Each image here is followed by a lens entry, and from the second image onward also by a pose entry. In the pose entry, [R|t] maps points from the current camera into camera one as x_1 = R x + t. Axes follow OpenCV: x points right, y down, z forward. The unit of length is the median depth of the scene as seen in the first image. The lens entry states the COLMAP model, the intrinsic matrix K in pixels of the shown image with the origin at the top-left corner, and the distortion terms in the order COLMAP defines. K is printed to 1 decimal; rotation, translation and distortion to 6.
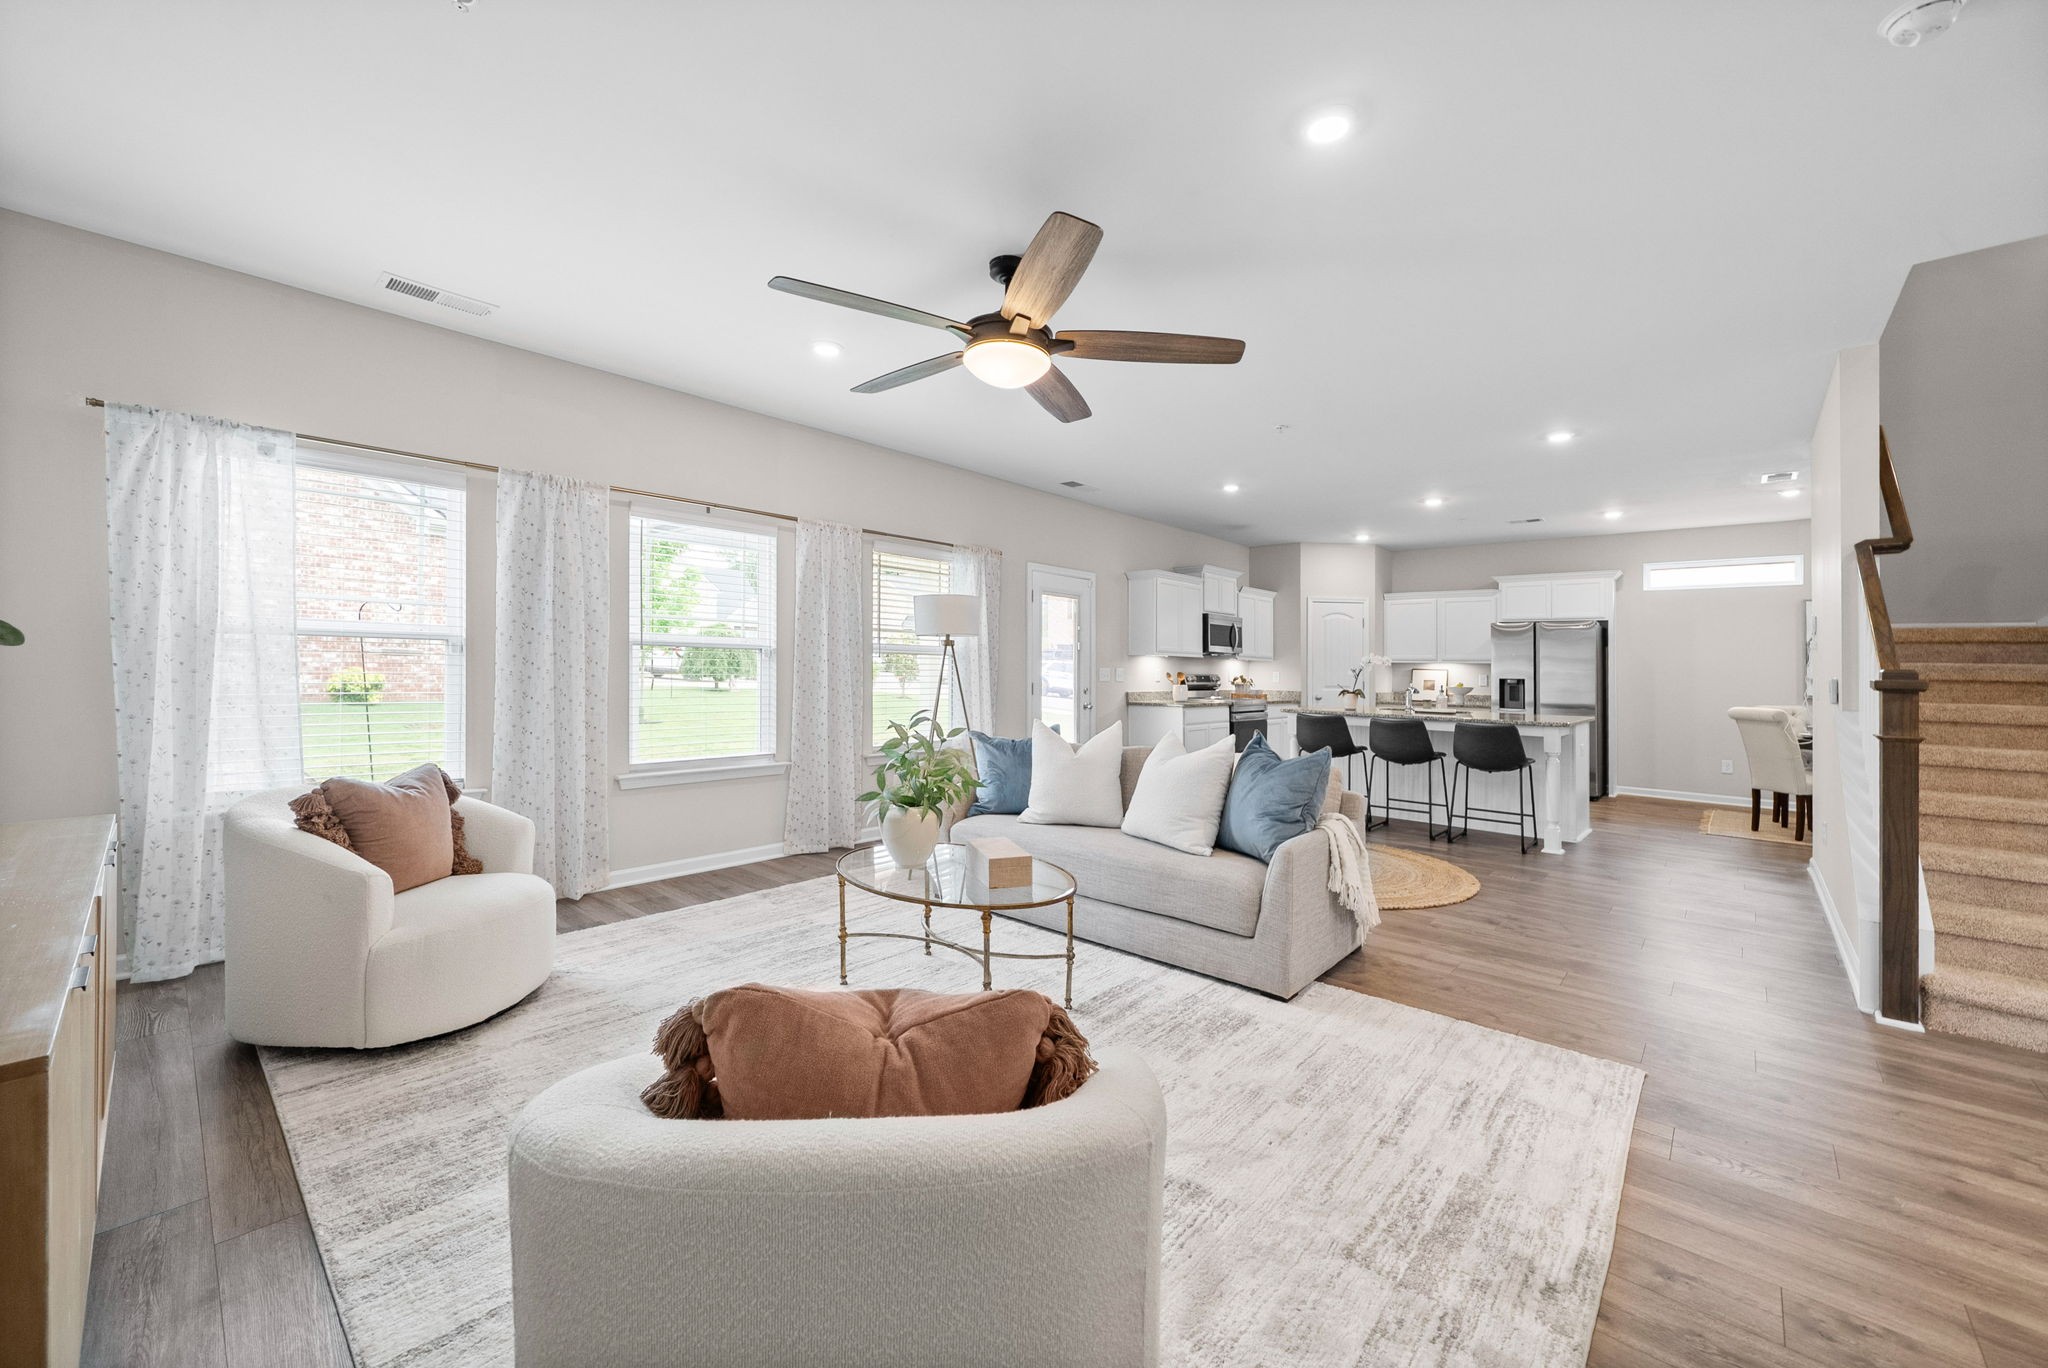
lens RADIAL K [[834.4, 0, 1016.4], [0, 834.4, 615.5], [0, 0, 1]] dist [-0.002621, -0.000520]
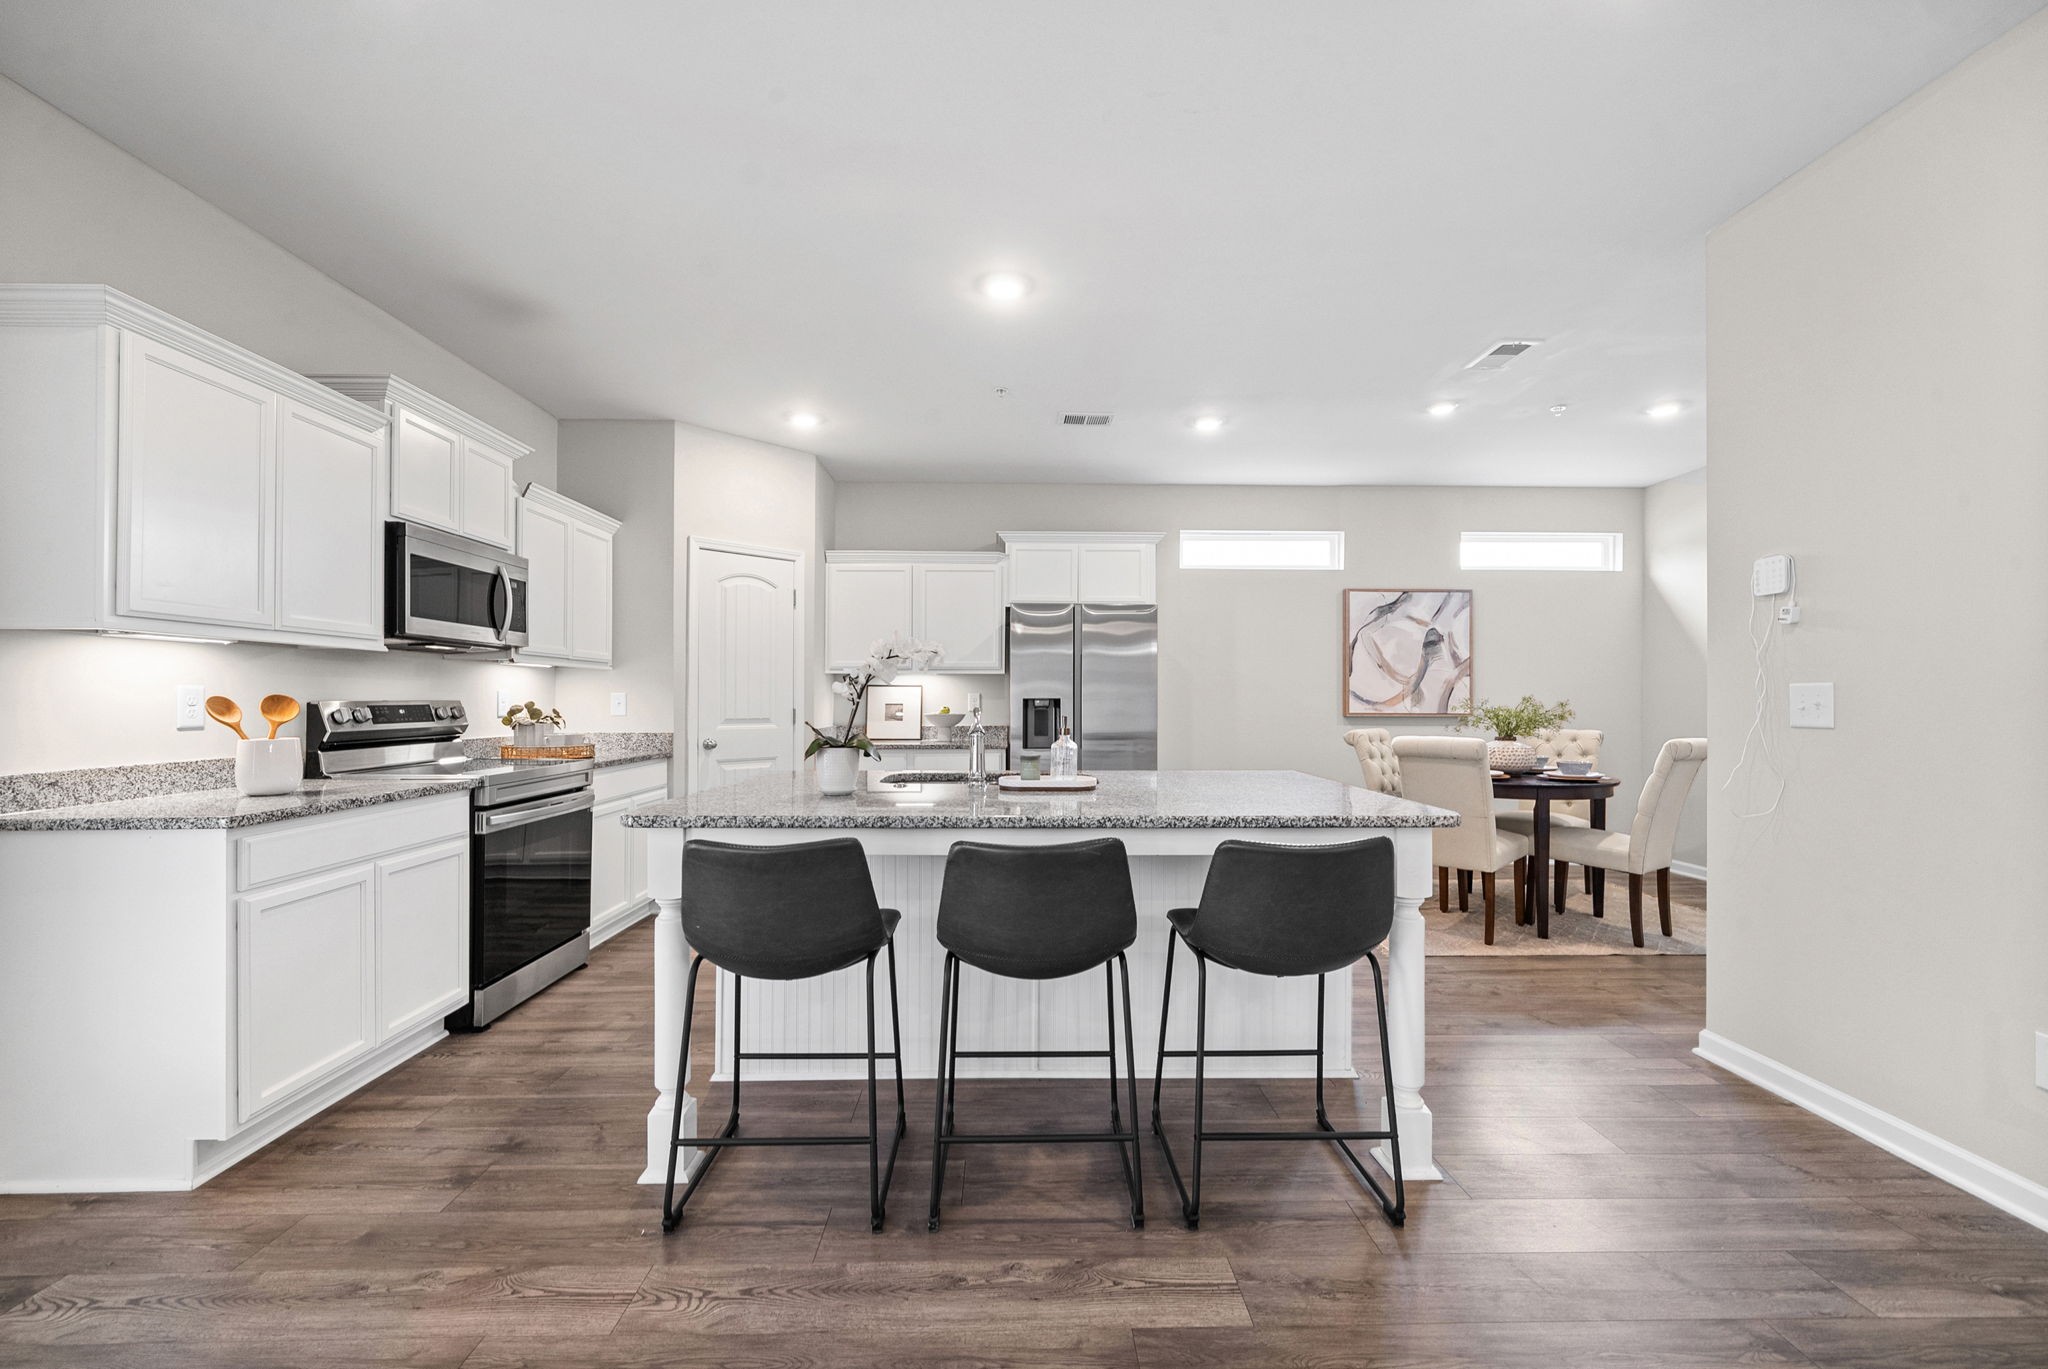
lens RADIAL K [[824.7, 0, 1015.9], [0, 824.7, 694.3], [0, 0, 1]] dist [0.001266, -0.000632]
pose [[0.737388, -0.013879, 0.675327, 0.186085], [-0.029022, 0.998215, 0.052203, 0.043009], [-0.674846, -0.058093, 0.735669, 0.580821]]
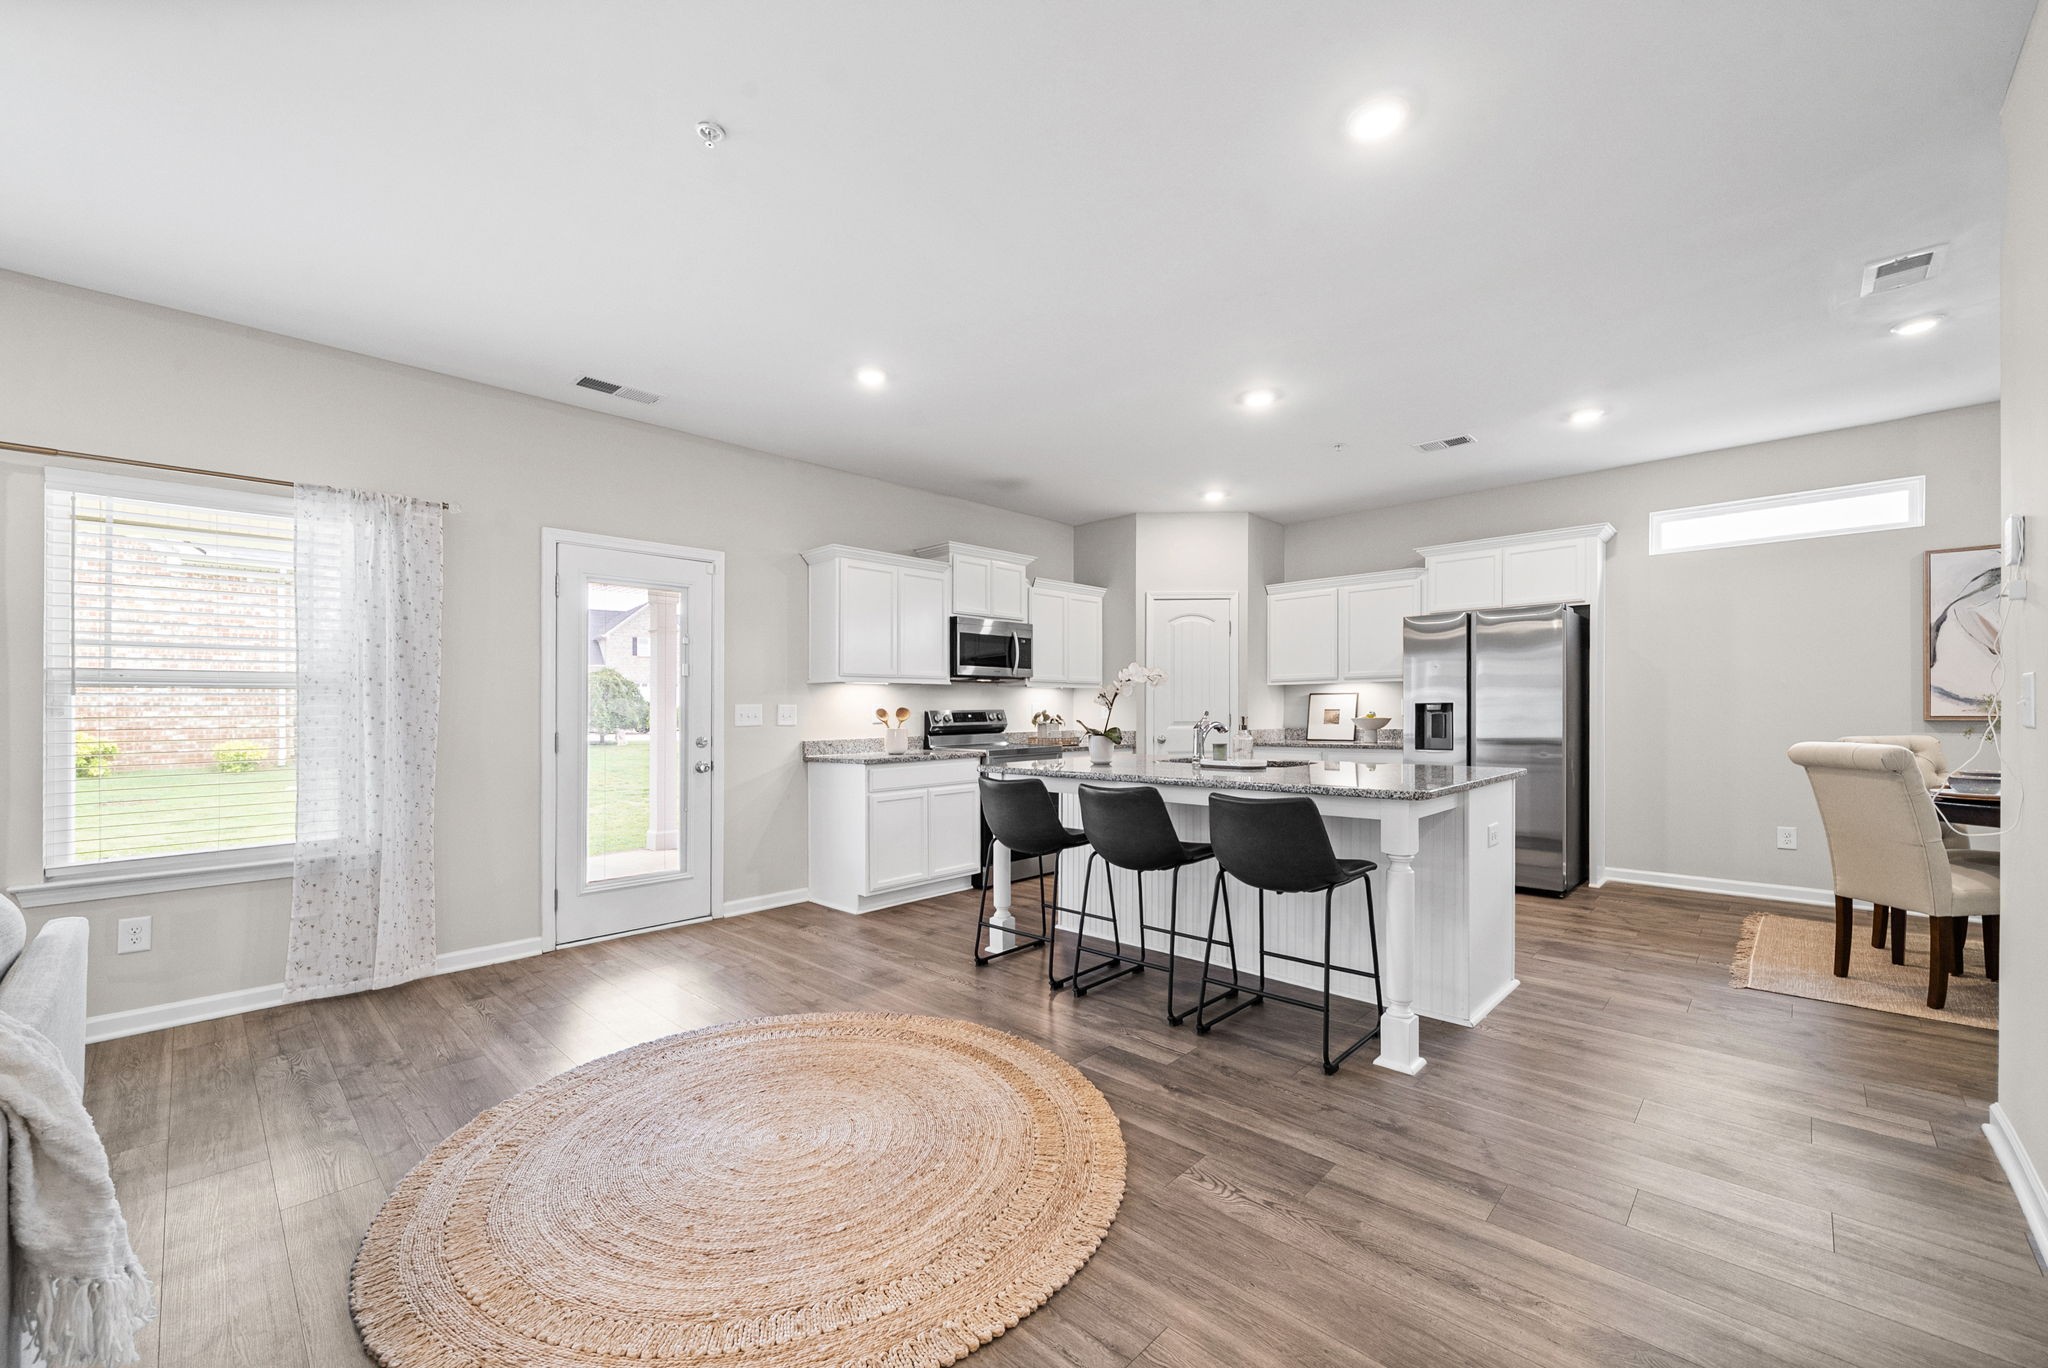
lens RADIAL K [[824.7, 0, 1020.0], [0, 824.7, 694.7], [0, 0, 1]] dist [0.001266, -0.000632]
pose [[0.998473, -0.030010, -0.046386, 0.308450], [0.031980, 0.998591, 0.042338, 0.032899], [0.045050, -0.043757, 0.998026, 0.358782]]
